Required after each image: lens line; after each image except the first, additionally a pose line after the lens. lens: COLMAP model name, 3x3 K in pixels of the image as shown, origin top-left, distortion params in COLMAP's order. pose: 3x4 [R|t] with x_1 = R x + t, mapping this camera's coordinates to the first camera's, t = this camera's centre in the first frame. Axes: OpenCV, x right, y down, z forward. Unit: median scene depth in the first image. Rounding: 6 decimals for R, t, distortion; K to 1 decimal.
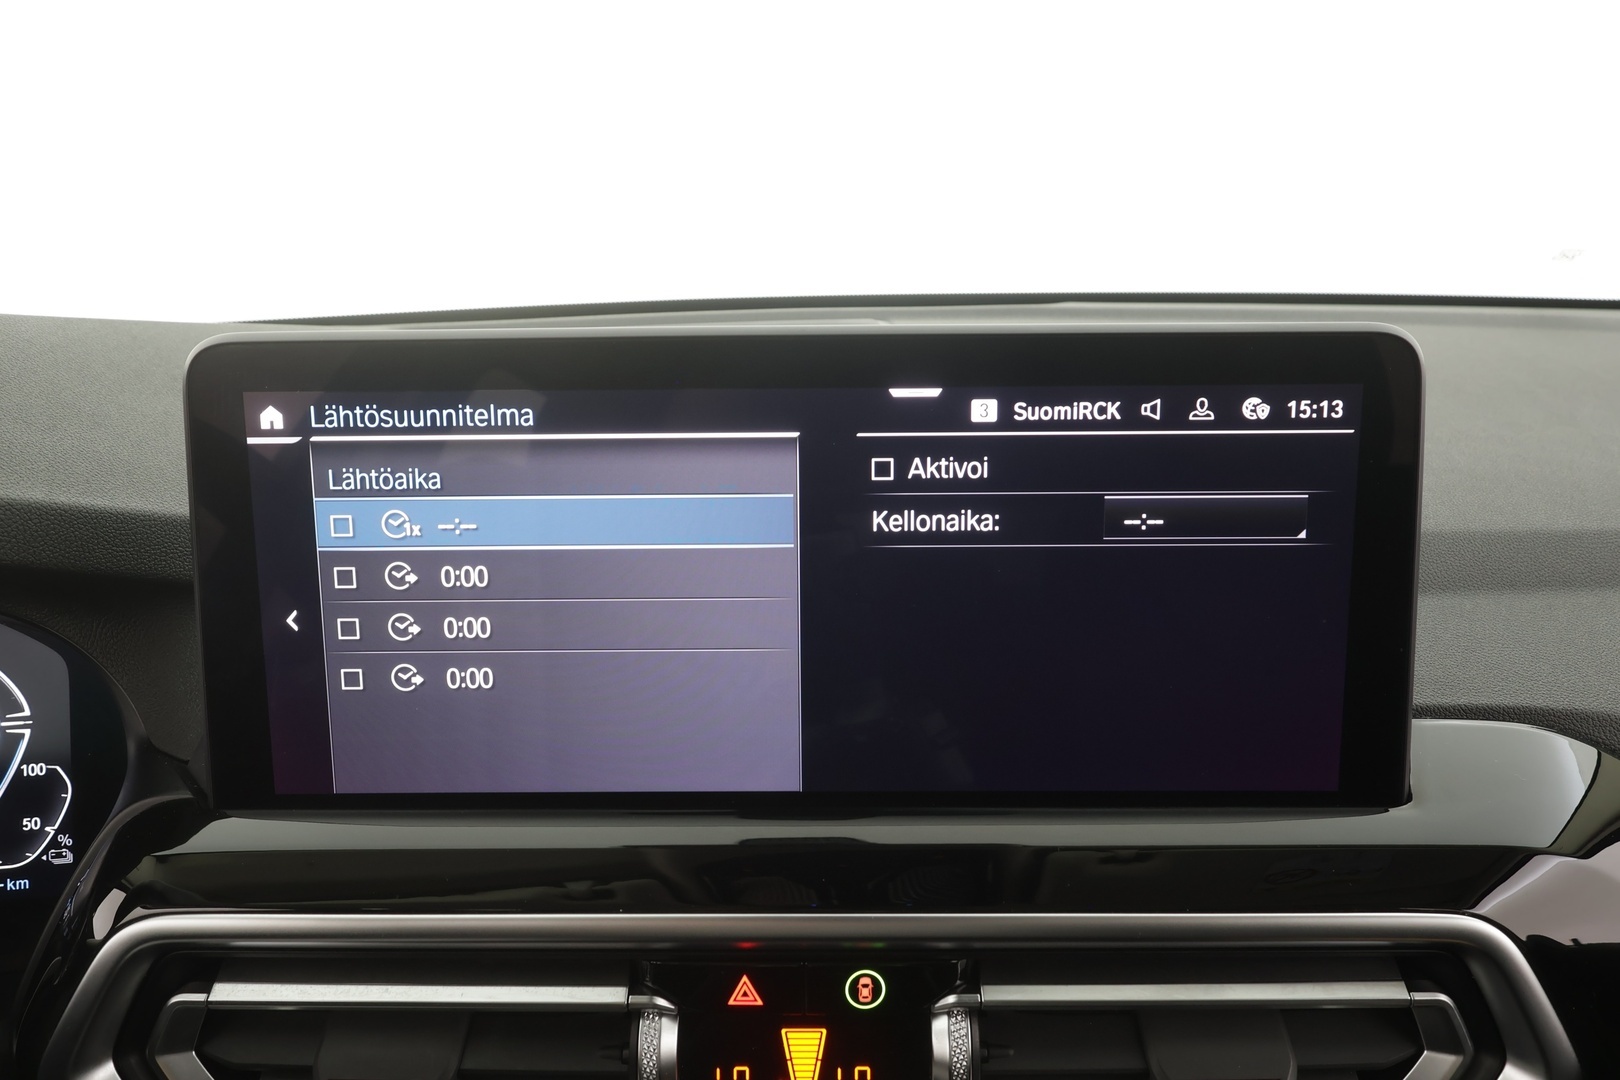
lens RADIAL K [[1057.9, 0, 810.0], [0, 1057.9, 540.0], [0, 0, 1]] dist [0.000749, 0.000446]
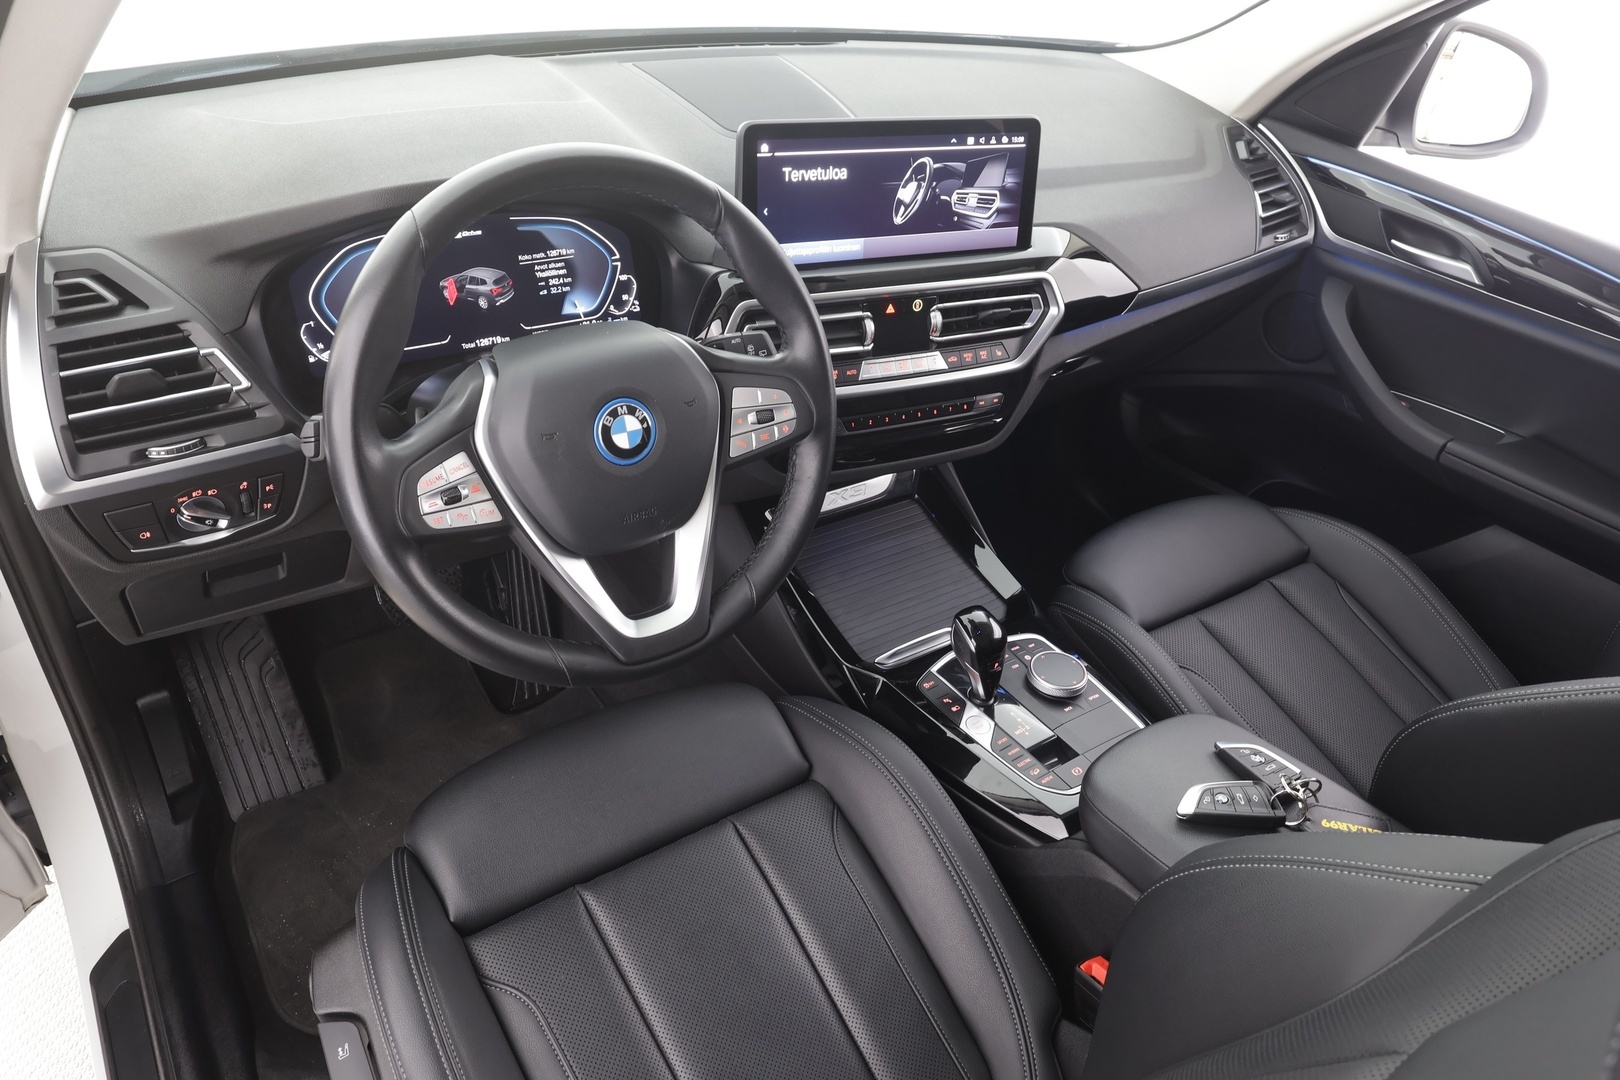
lens RADIAL K [[1129.0, 0, 810.0], [0, 1129.0, 540.0], [0, 0, 1]] dist [0.000561, 0.000215]
pose [[0.877756, -0.176631, 0.445361, -2.206006], [0.028352, 0.947082, 0.319737, -0.079252], [-0.478269, -0.268025, 0.836315, -2.384854]]
